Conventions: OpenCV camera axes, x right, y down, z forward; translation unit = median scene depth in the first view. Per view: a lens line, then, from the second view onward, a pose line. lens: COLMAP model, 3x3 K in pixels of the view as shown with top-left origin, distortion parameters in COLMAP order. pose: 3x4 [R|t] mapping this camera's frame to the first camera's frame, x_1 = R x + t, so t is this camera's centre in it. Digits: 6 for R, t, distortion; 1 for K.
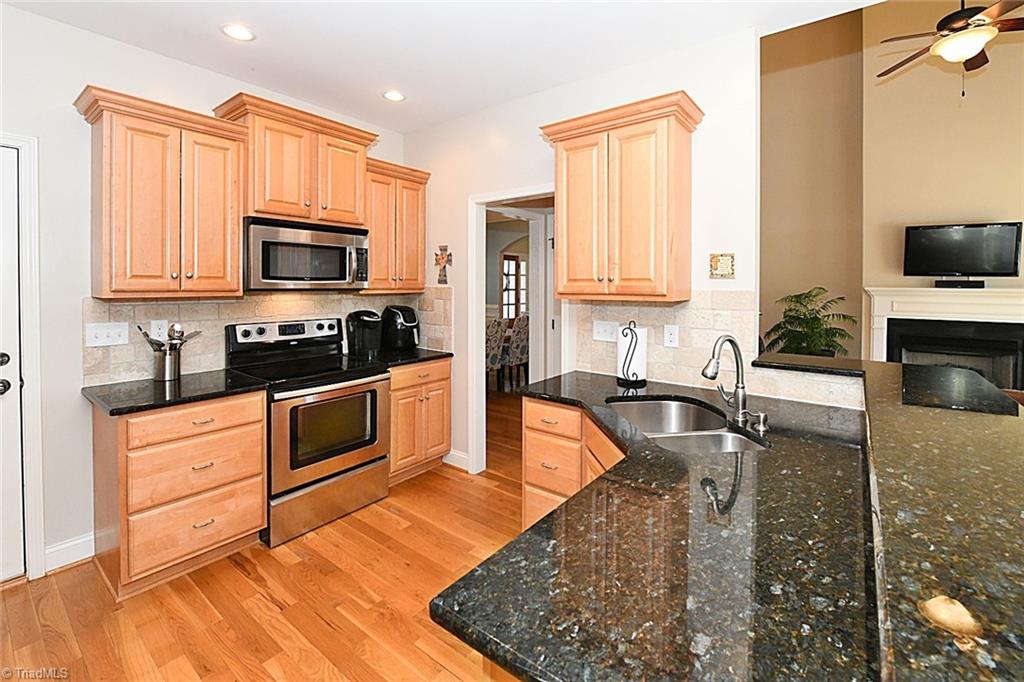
lens RADIAL K [[444.2, 0, 519.1], [0, 444.2, 286.8], [0, 0, 1]] dist [-0.001474, -0.002684]
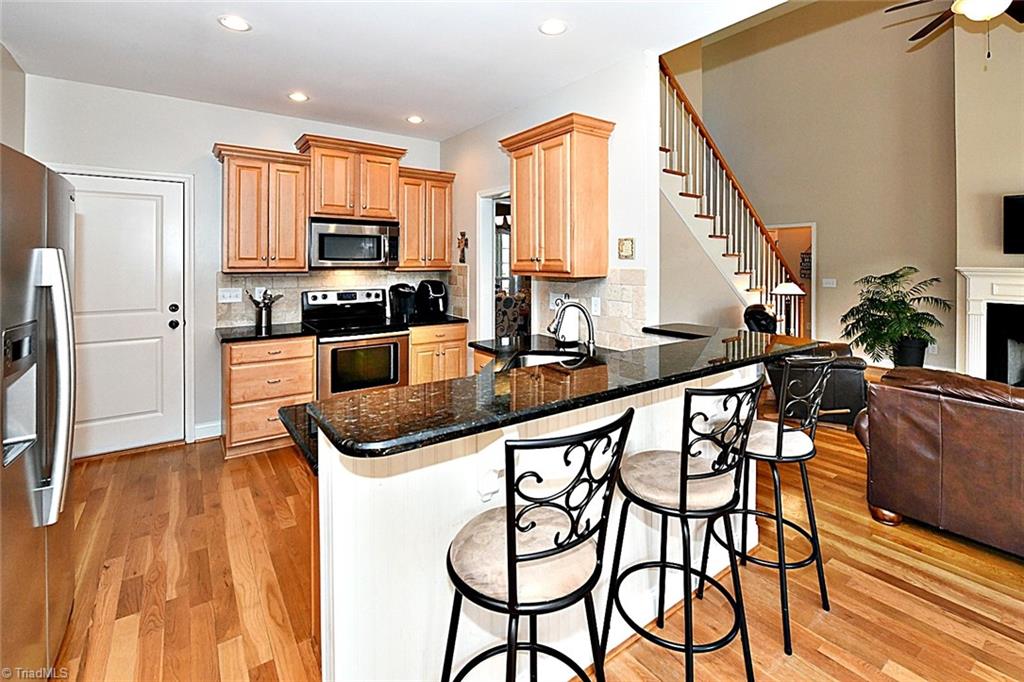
lens RADIAL K [[467.5, 0, 523.2], [0, 467.5, 260.1], [0, 0, 1]] dist [-0.002333, 0.000325]
pose [[0.958117, -0.001327, -0.286374, 0.462936], [-0.002043, 0.999932, -0.011468, -0.000248], [0.286370, 0.011572, 0.958049, -0.249623]]
